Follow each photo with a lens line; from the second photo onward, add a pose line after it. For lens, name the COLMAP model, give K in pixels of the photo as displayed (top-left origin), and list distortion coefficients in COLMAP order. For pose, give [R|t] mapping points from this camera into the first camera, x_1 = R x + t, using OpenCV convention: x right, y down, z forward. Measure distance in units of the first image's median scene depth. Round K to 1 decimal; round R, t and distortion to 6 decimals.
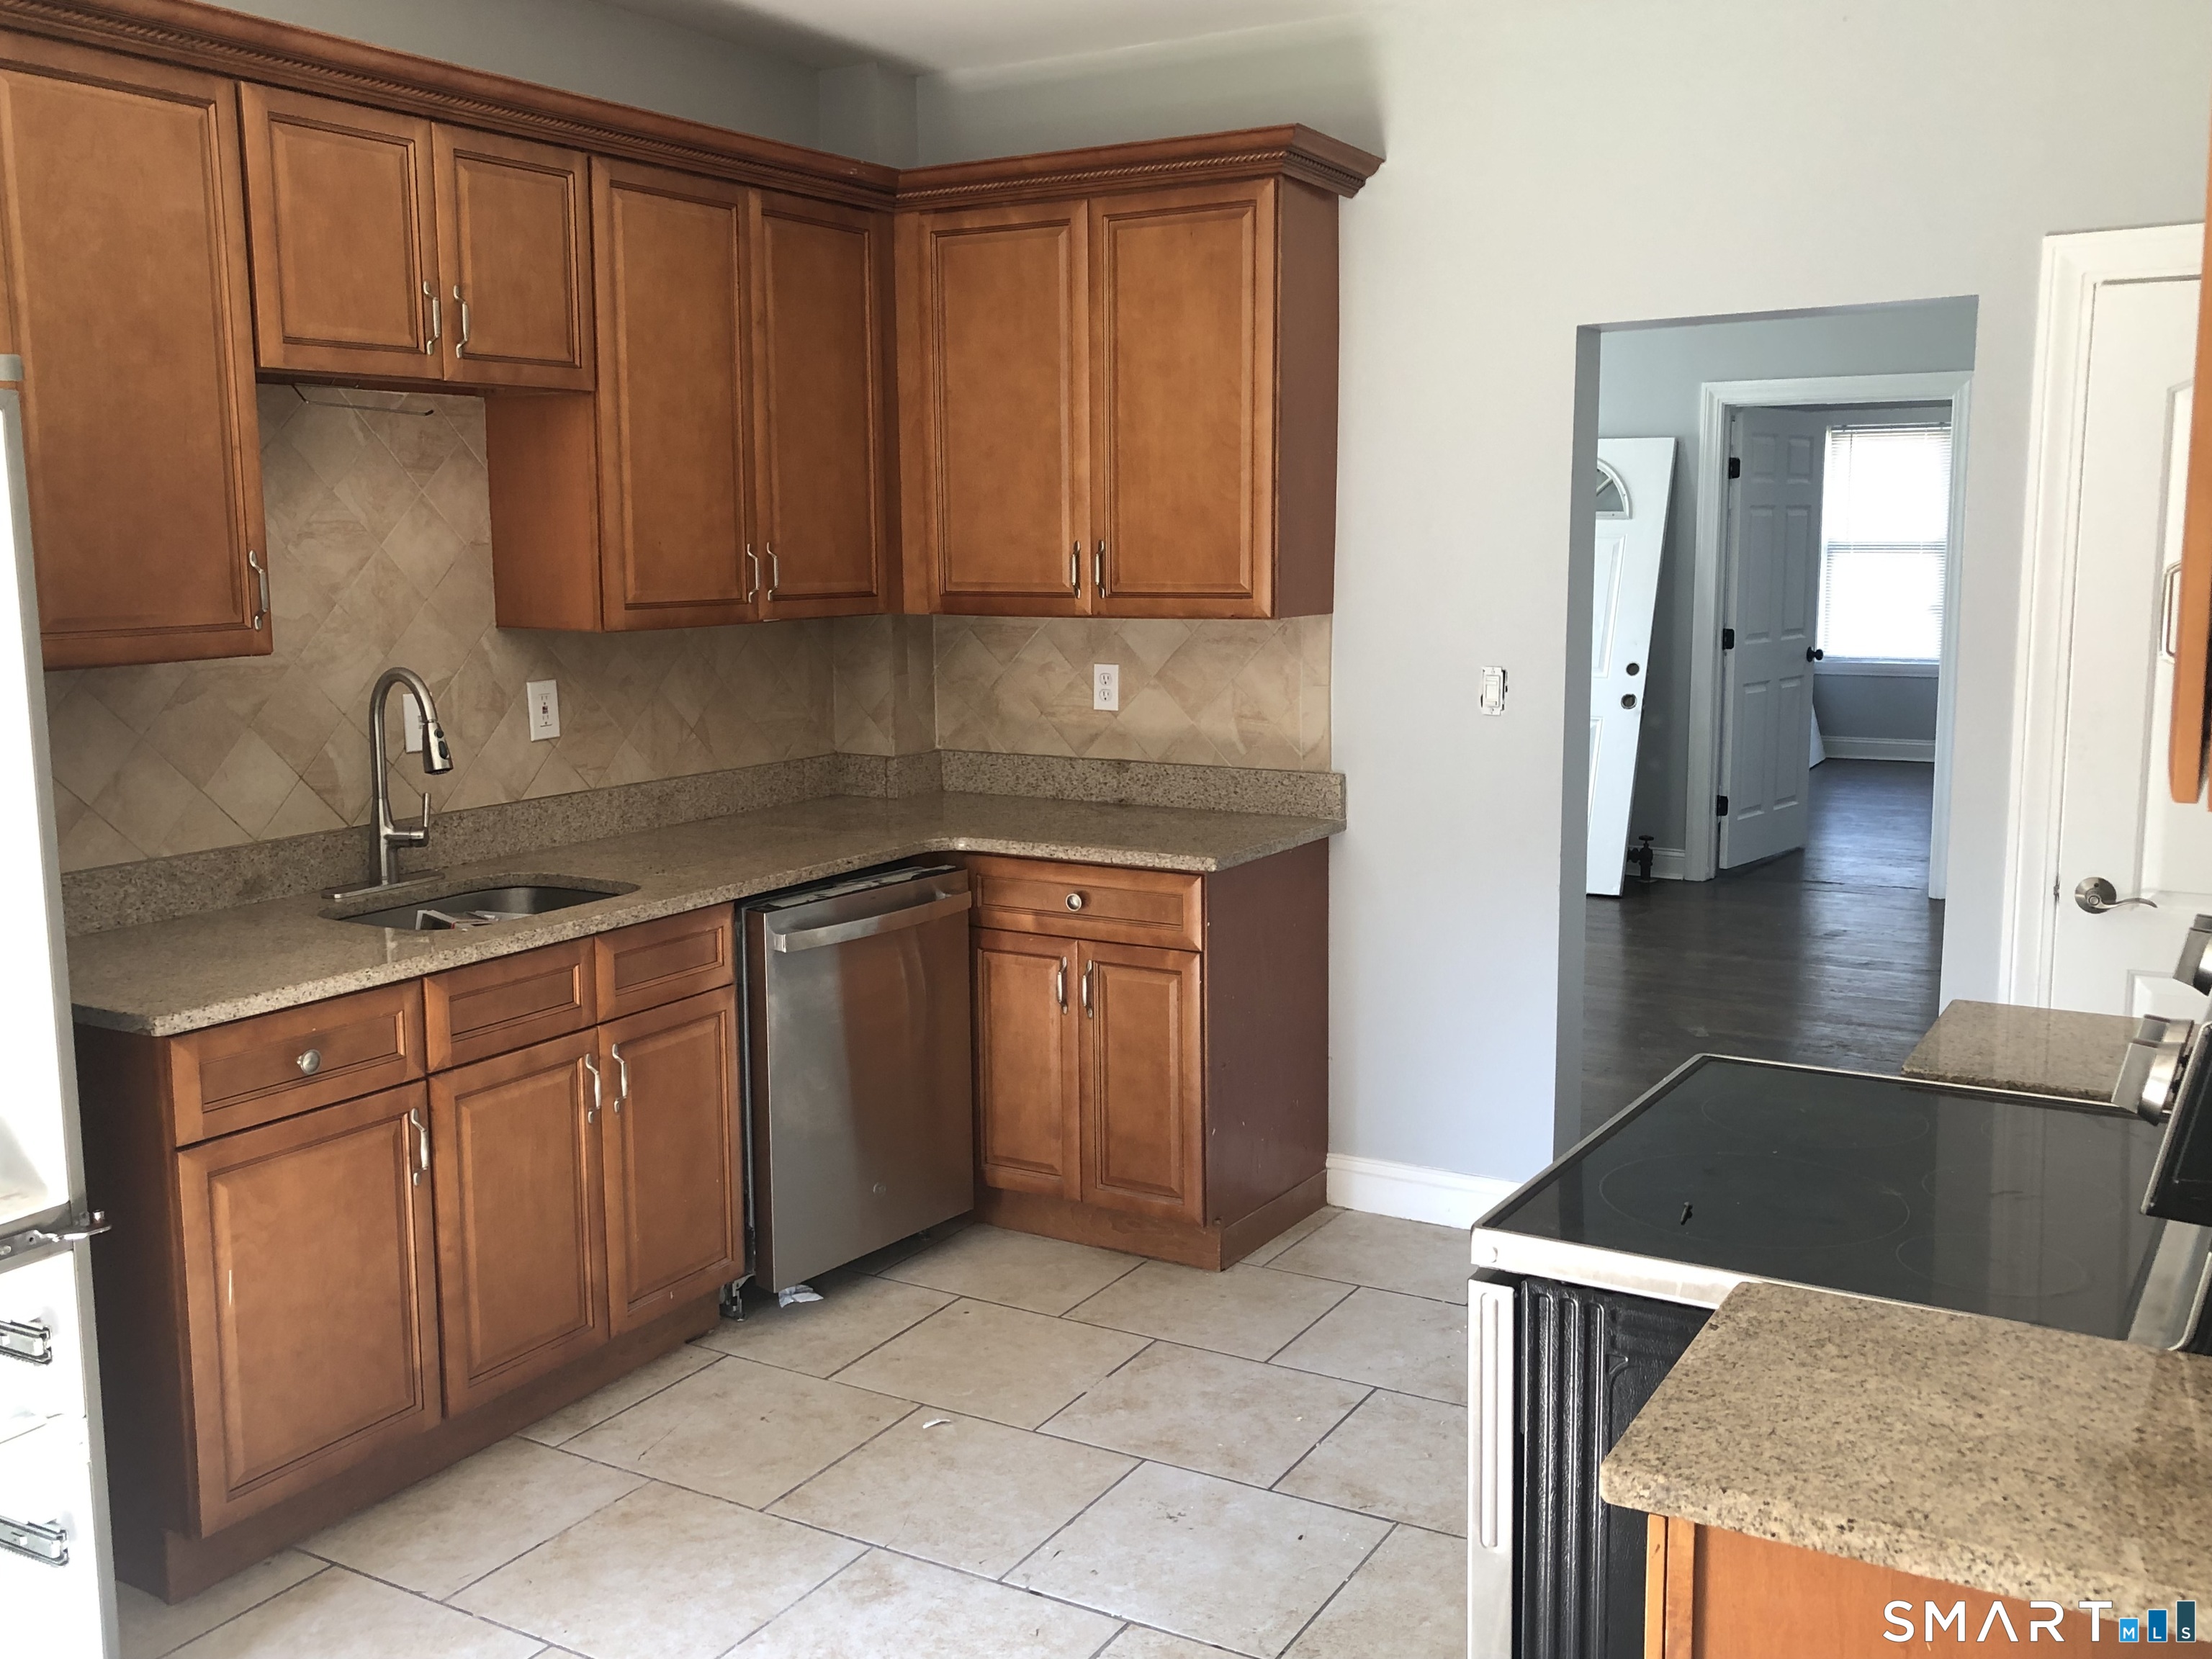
lens RADIAL K [[2078.4, 0, 1108.6], [0, 2078.4, 839.2], [0, 0, 1]] dist [0.043052, 0.000000]
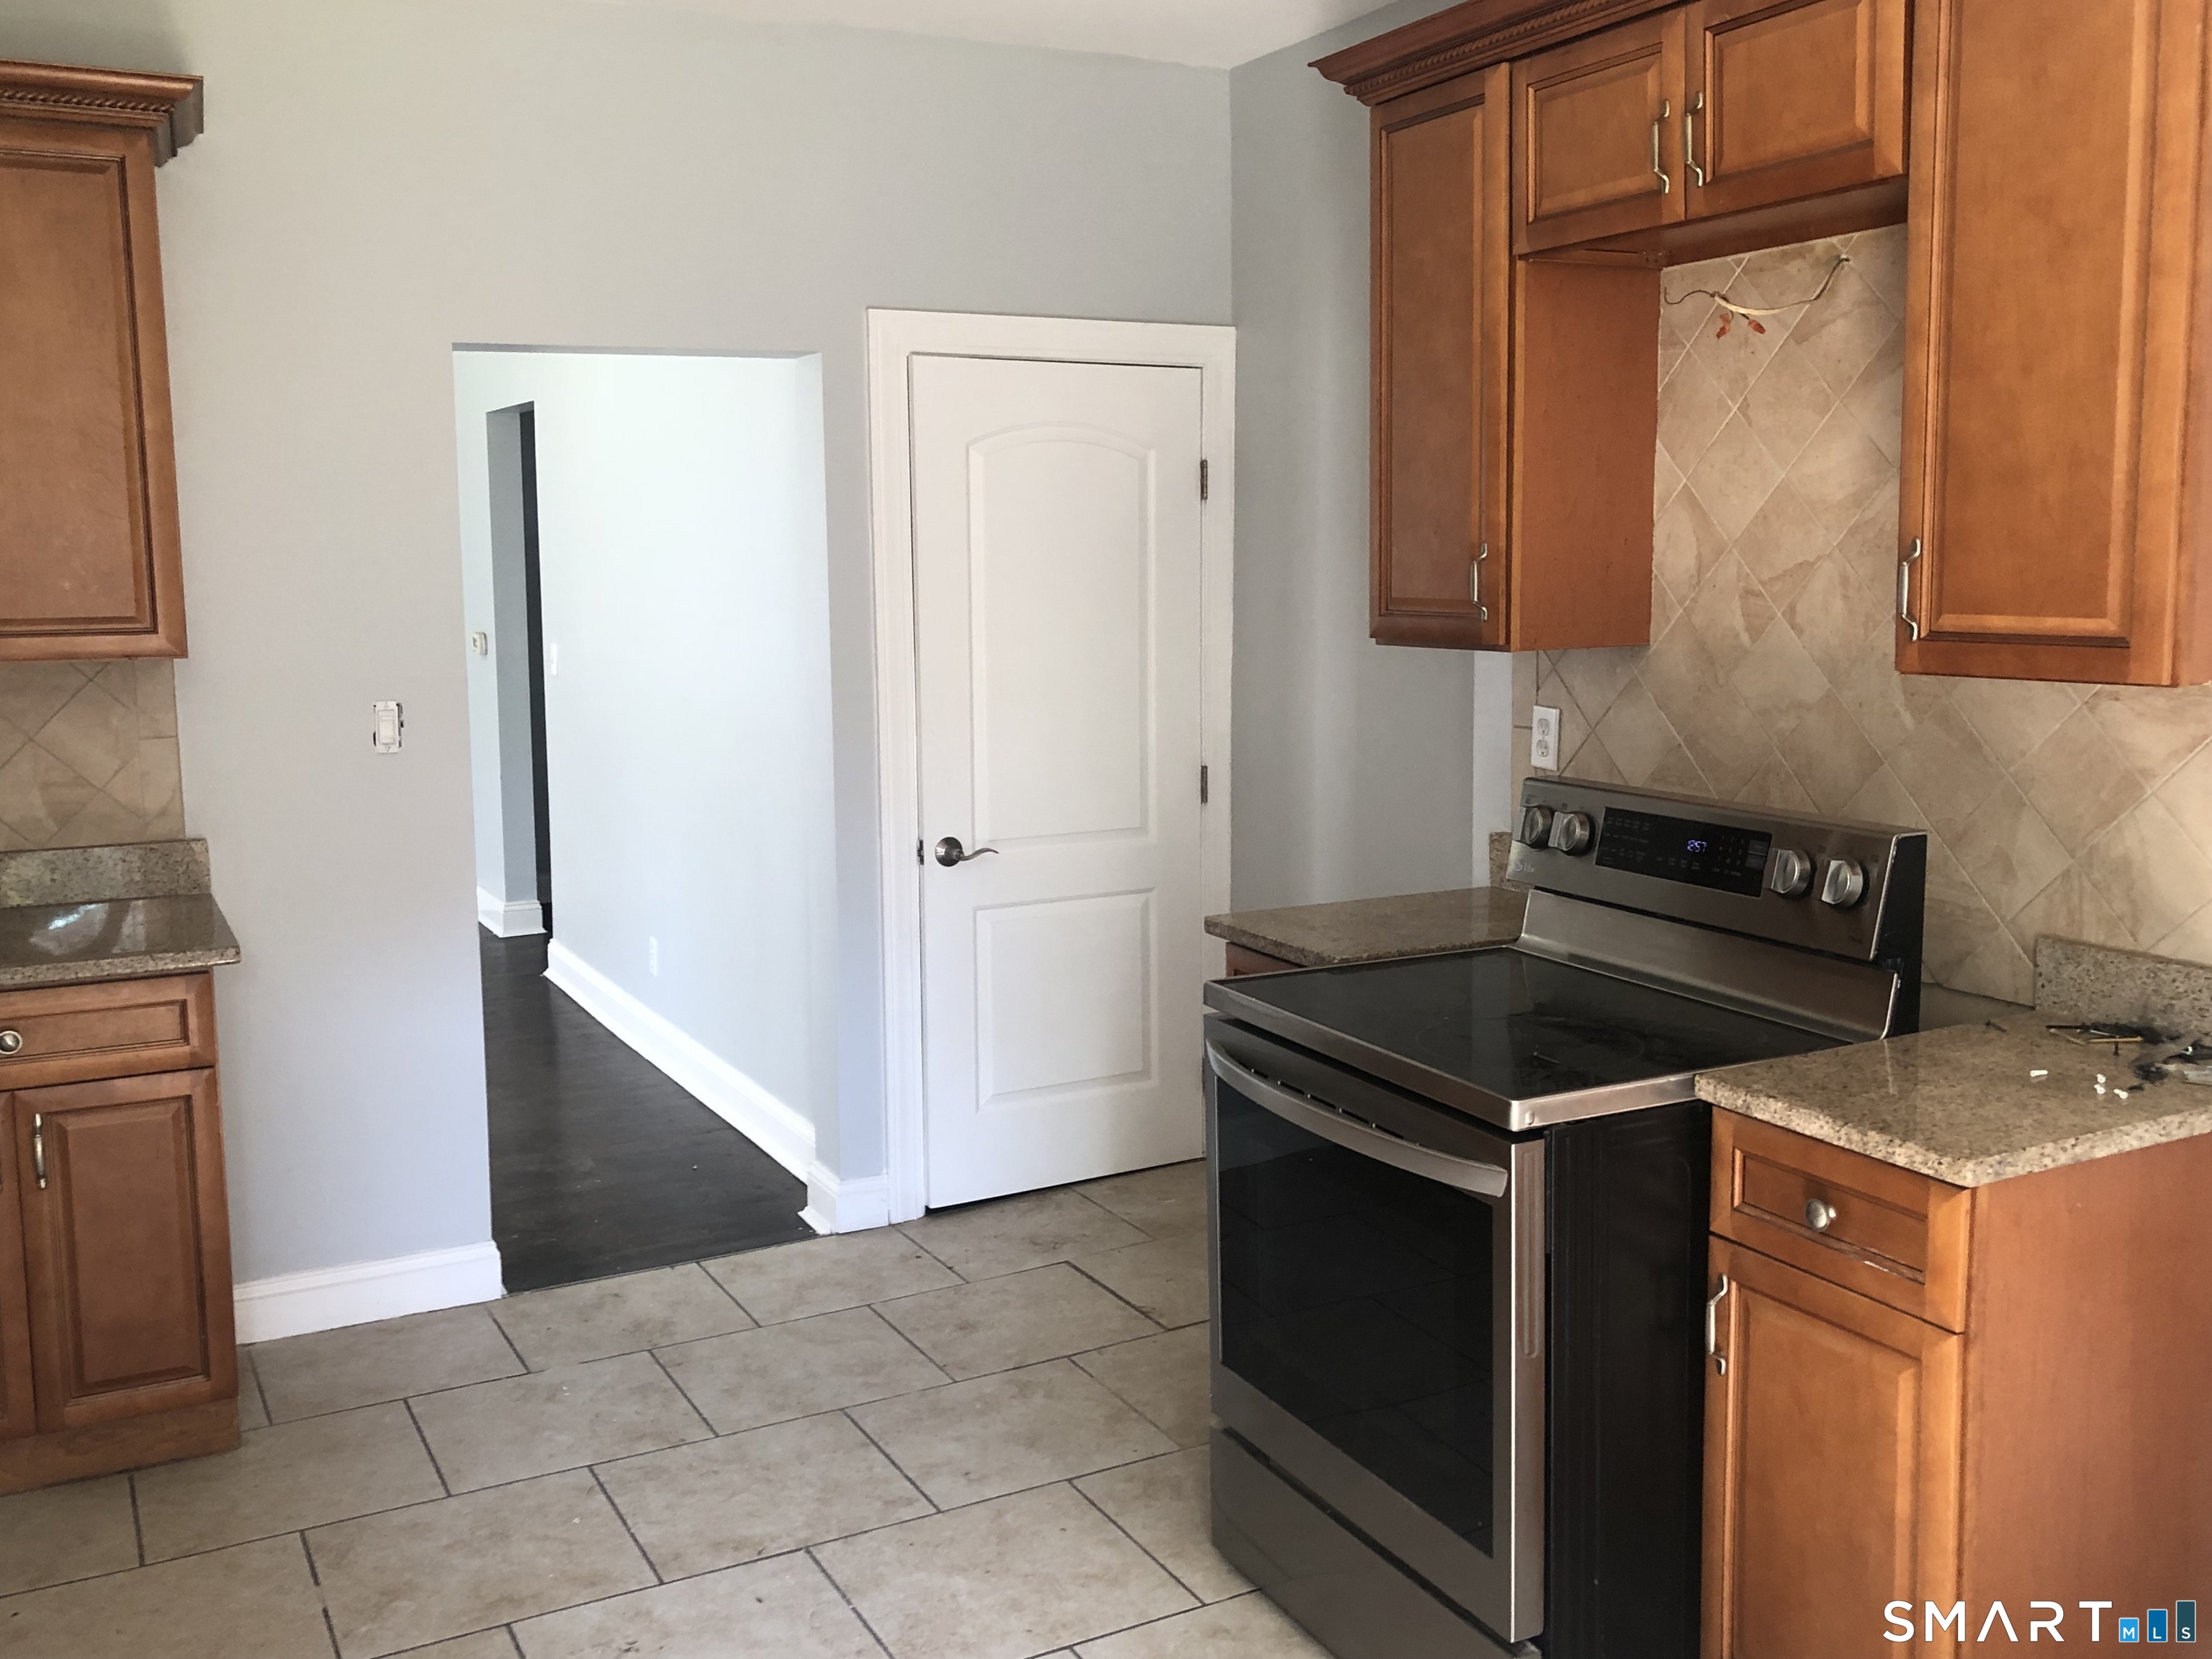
lens RADIAL K [[2078.4, 0, 1119.6], [0, 2078.4, 808.4], [0, 0, 1]] dist [0.043052, 0.000000]
pose [[0.517440, -0.103453, 0.849443, -0.488995], [0.133509, 0.990269, 0.039277, -0.031760], [-0.845240, 0.093085, 0.526217, 0.266786]]
